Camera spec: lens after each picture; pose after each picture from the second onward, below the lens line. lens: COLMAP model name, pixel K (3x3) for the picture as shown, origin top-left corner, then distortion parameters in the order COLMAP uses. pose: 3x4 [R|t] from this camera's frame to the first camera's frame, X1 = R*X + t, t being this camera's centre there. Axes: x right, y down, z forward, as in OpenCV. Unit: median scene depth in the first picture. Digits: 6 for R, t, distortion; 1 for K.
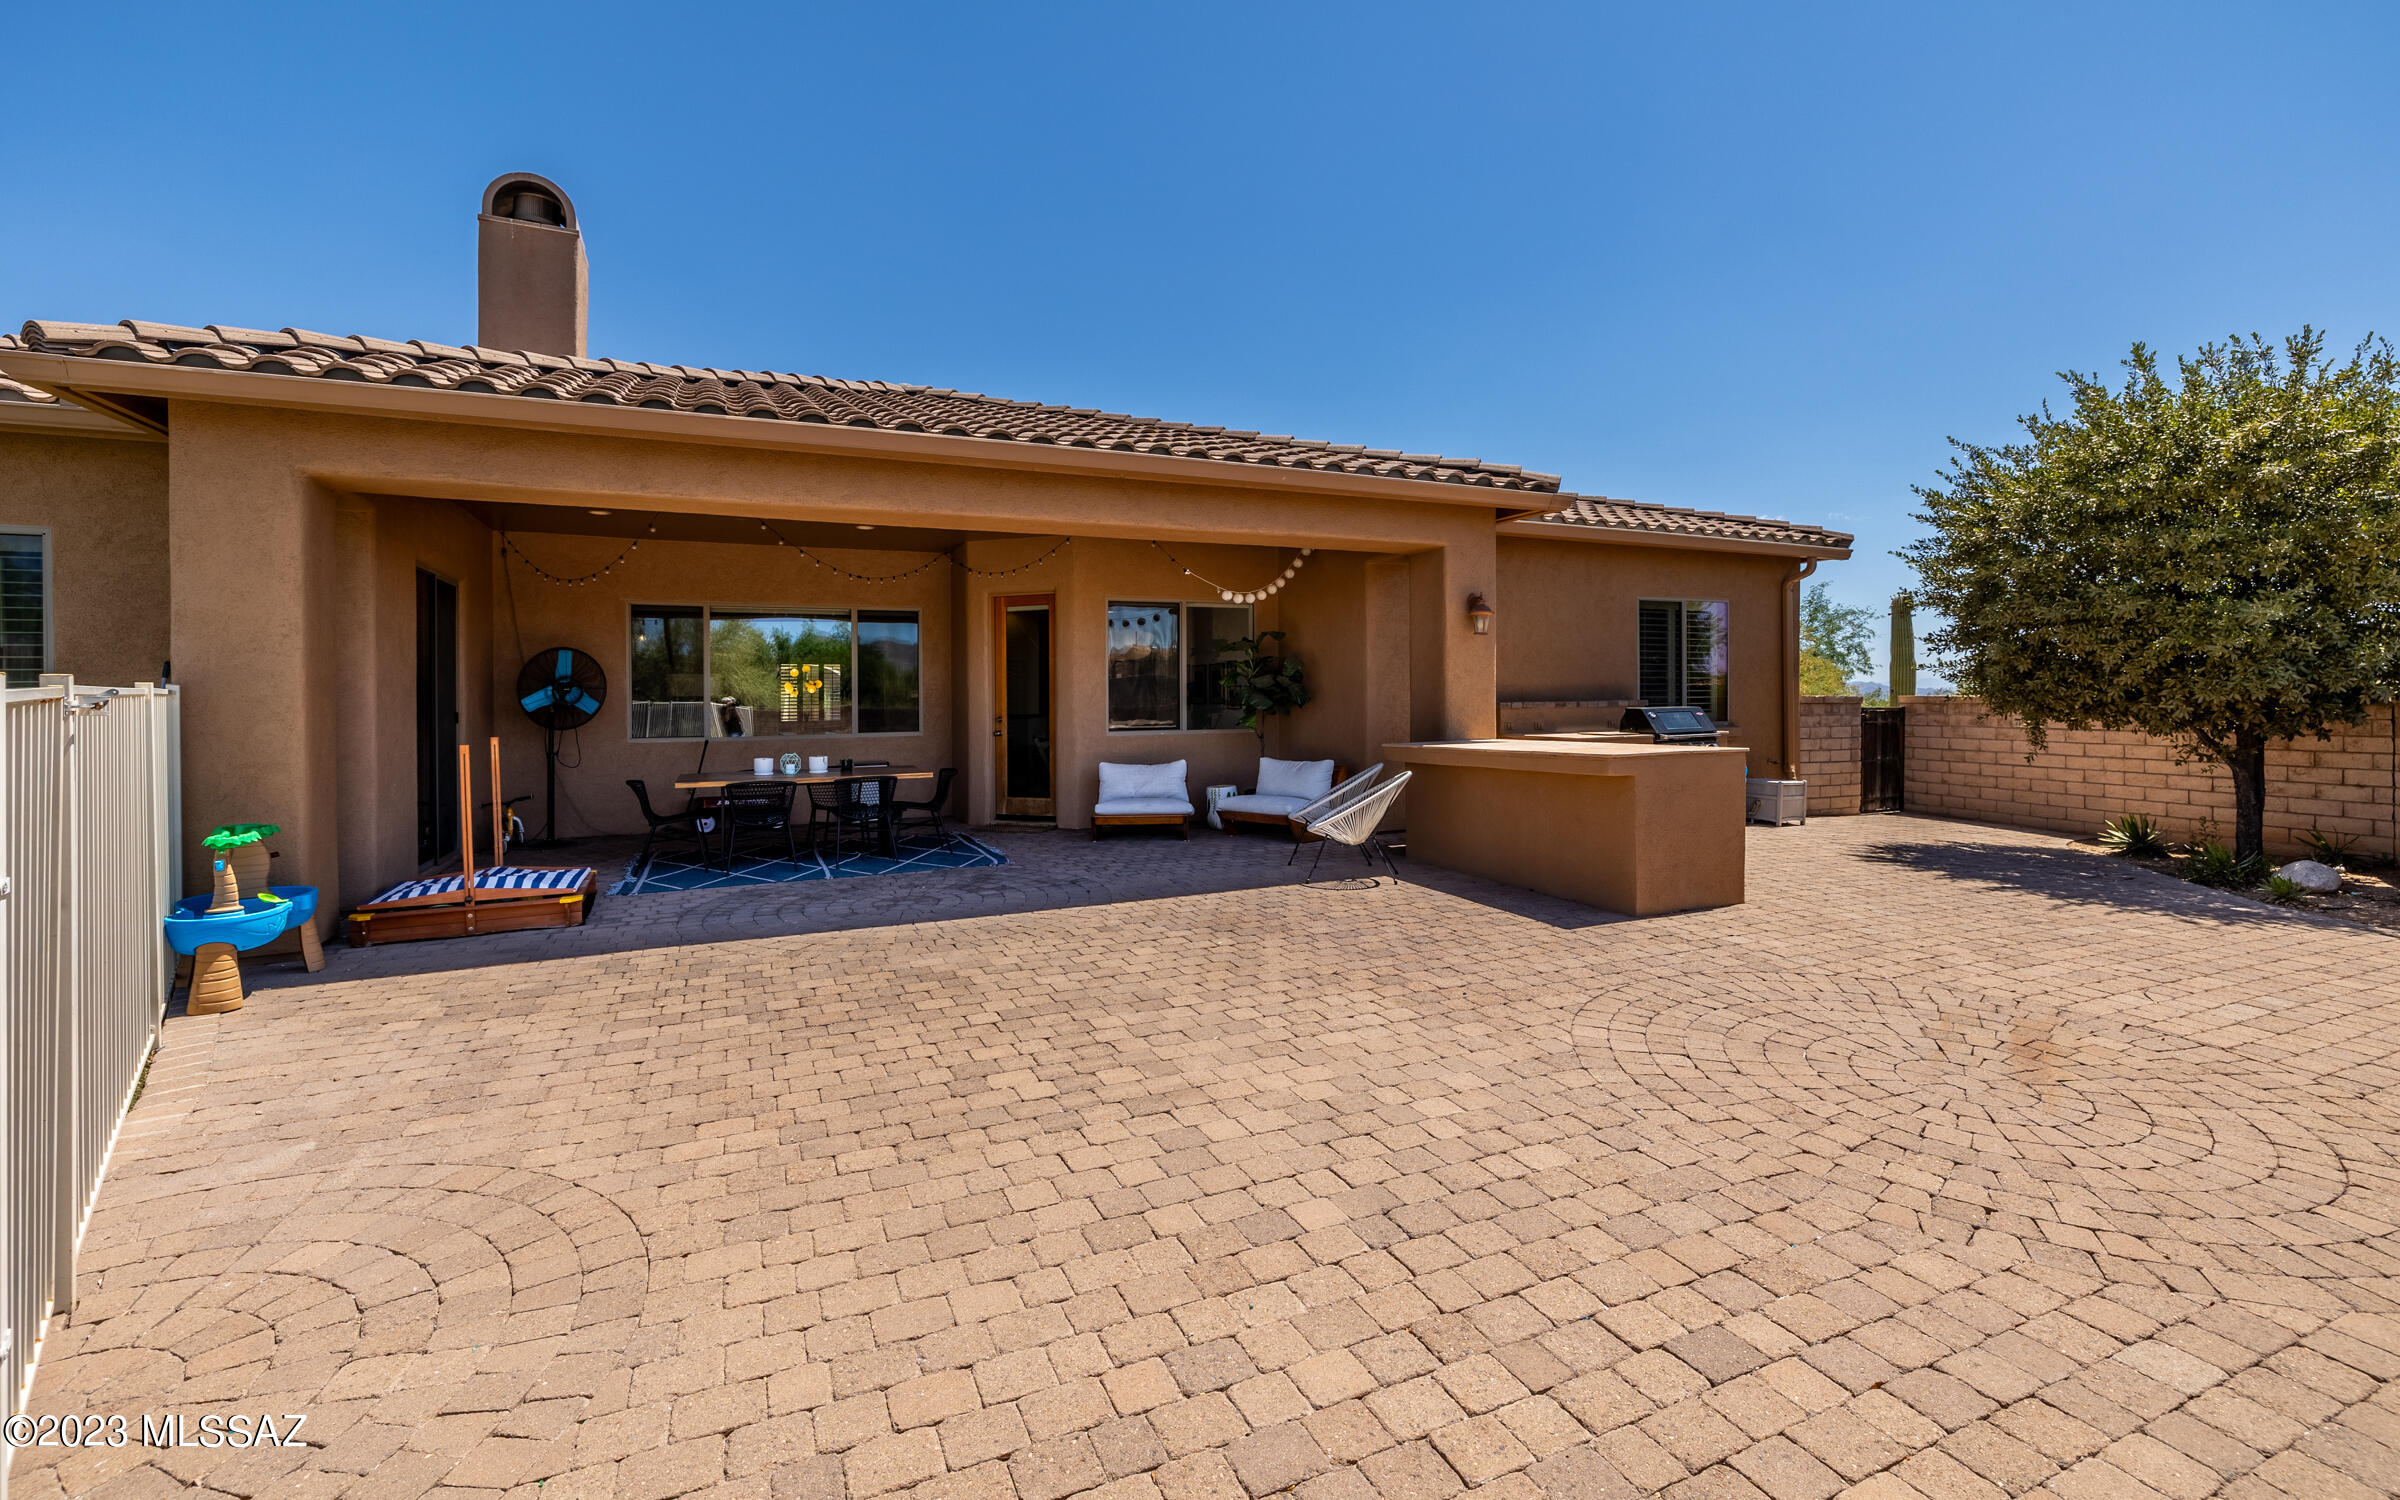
lens RADIAL K [[1018.1, 0, 1200.1], [0, 1018.1, 709.8], [0, 0, 1]] dist [-0.000055, 0.000078]
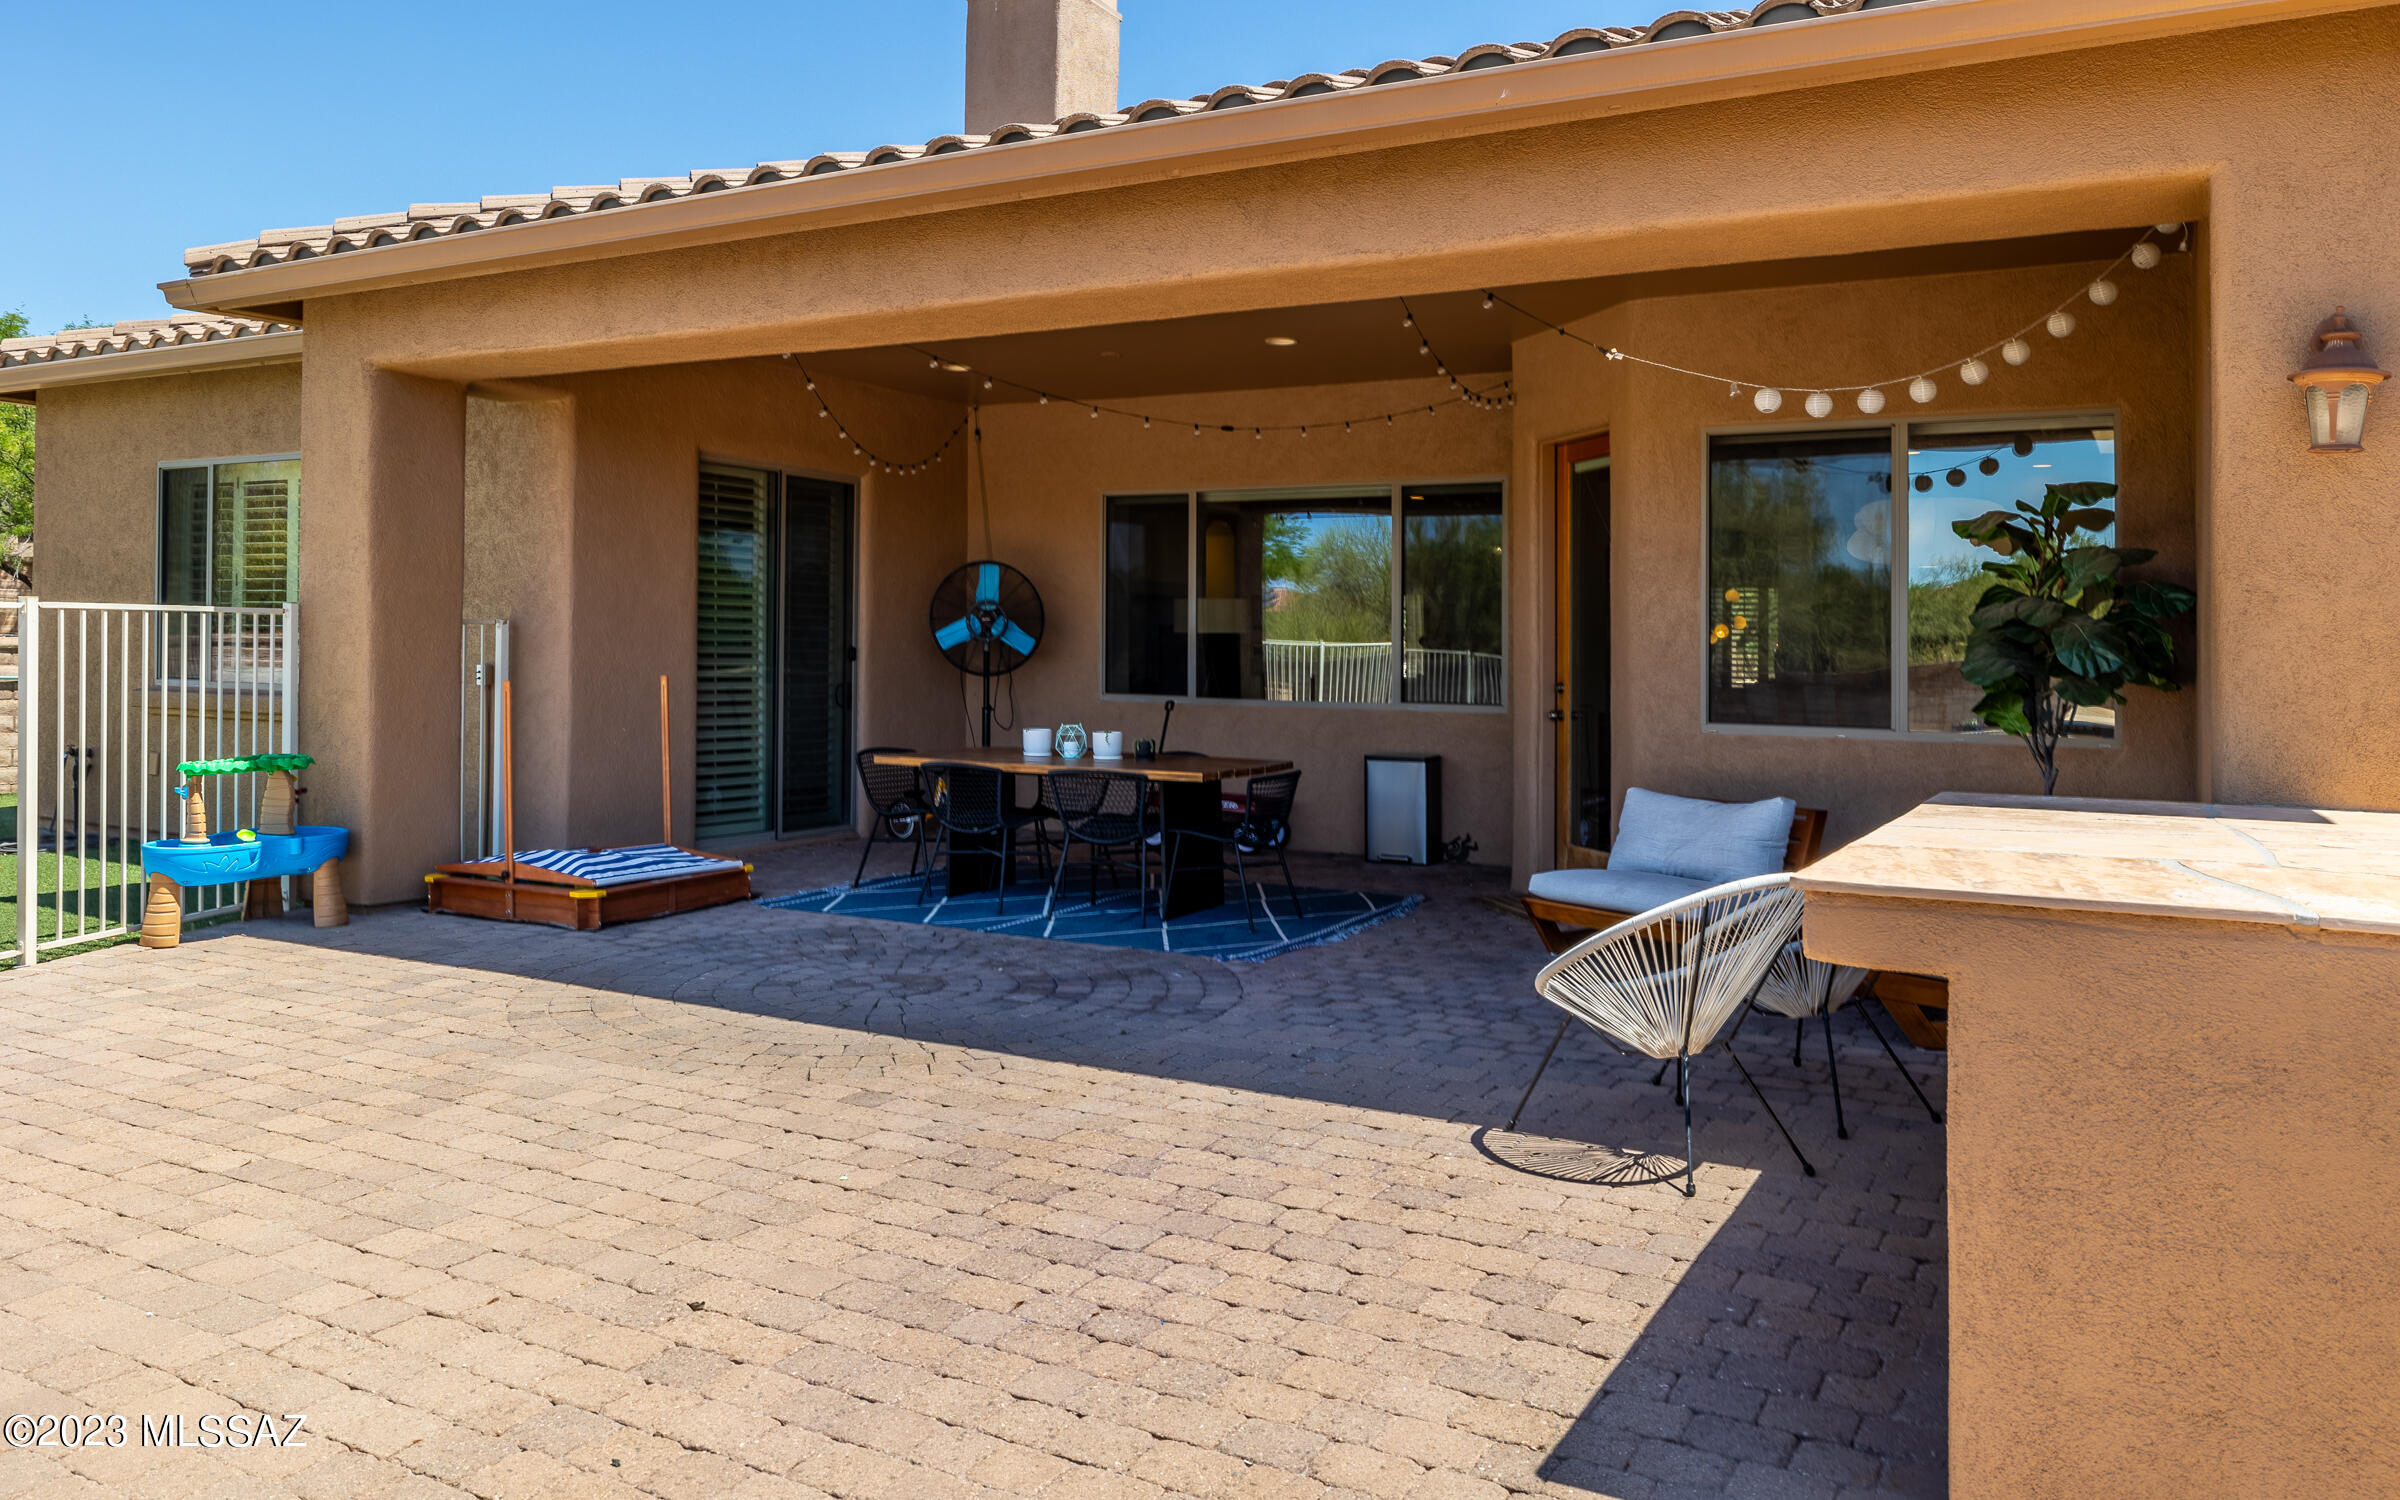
lens RADIAL K [[1713.2, 0, 1200.0], [0, 1713.2, 638.9], [0, 0, 1]] dist [-0.002699, -0.001376]
pose [[0.595865, 0.016217, -0.802921, 0.786442], [-0.031167, 0.999510, -0.002943, -0.013284], [0.802480, 0.026779, 0.596078, 0.731342]]
